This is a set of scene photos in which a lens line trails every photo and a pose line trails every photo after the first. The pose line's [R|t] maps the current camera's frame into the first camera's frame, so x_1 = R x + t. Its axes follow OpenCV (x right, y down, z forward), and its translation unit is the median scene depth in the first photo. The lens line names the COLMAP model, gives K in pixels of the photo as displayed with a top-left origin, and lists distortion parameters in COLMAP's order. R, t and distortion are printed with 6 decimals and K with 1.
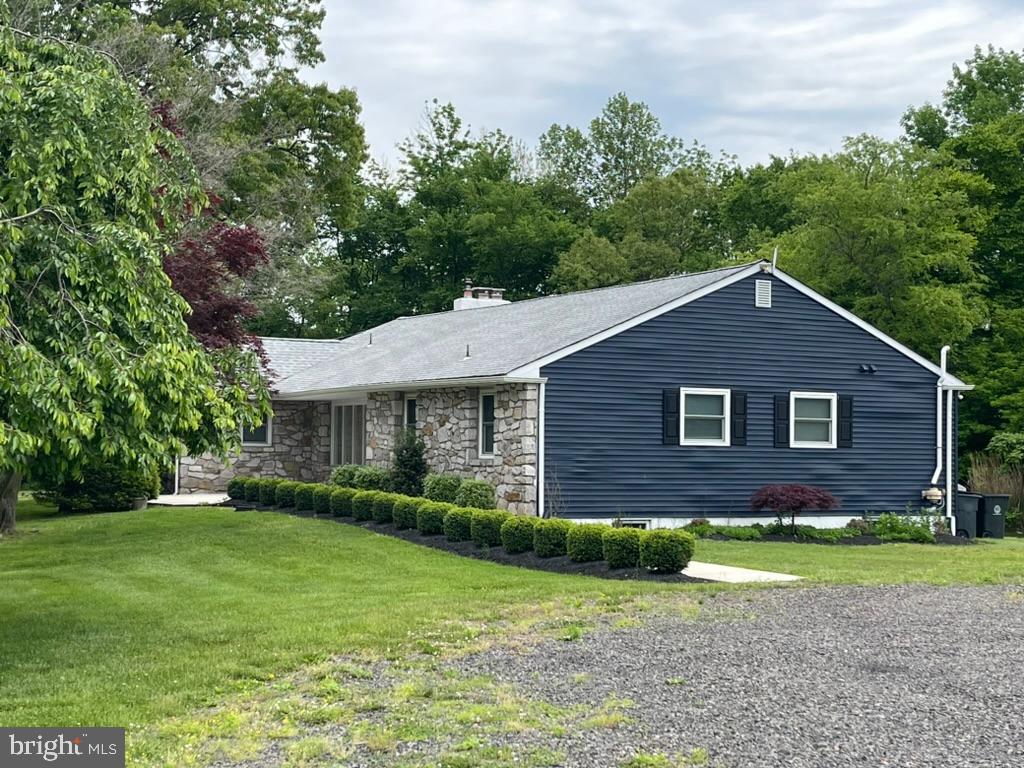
lens RADIAL K [[1564.2, 0, 512.0], [0, 1564.2, 384.0], [0, 0, 1]] dist [0.171973, 0.005620]
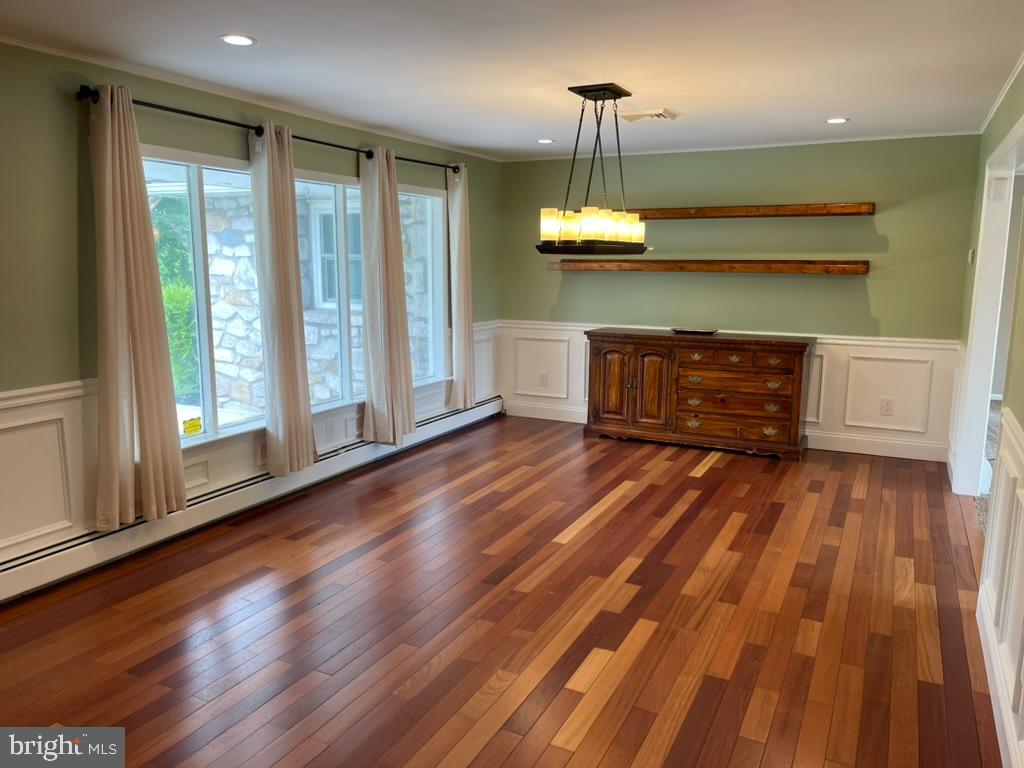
lens RADIAL K [[777.6, 0, 512.0], [0, 777.6, 384.0], [0, 0, 1]] dist [0.069829, -0.004137]
pose [[0.568628, 0.126151, -0.812864, 0.040970], [0.030138, 0.984312, 0.173841, 0.028238], [0.822042, -0.123349, 0.555906, 1.081510]]
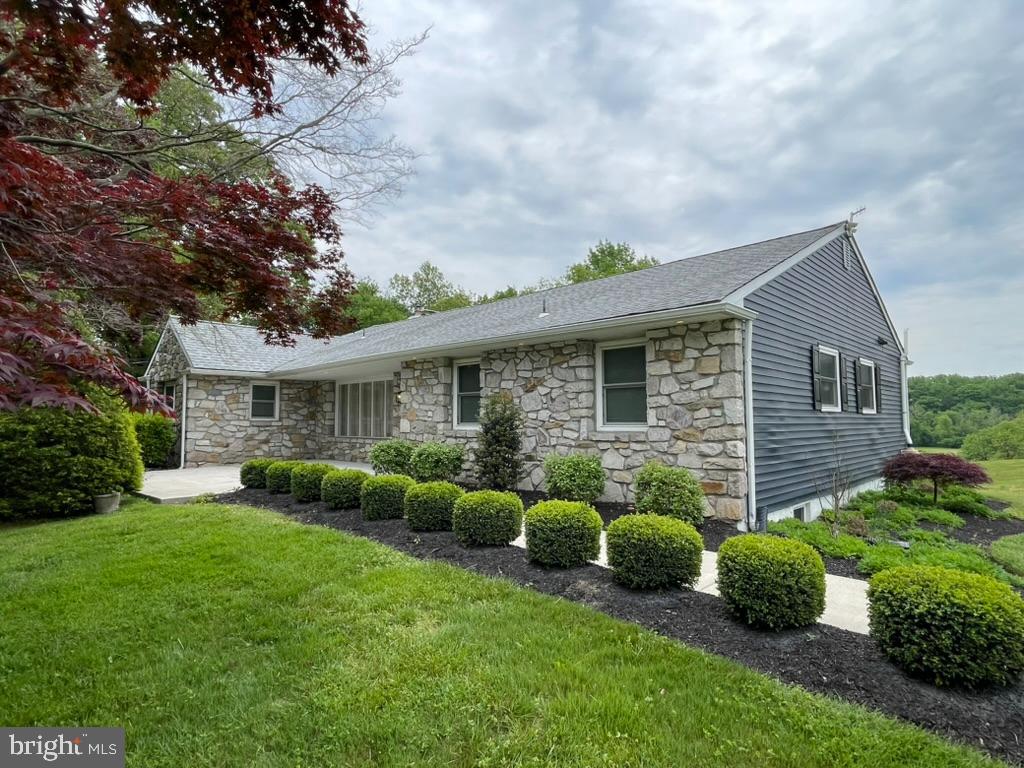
lens RADIAL K [[554.3, 0, 512.0], [0, 554.3, 384.0], [0, 0, 1]] dist [0.003634, -0.000438]
pose [[0.957856, 0.004630, 0.287212, -0.127040], [0.002577, 0.999691, -0.024711, 0.027946], [-0.287237, 0.024410, 0.957548, 0.675754]]
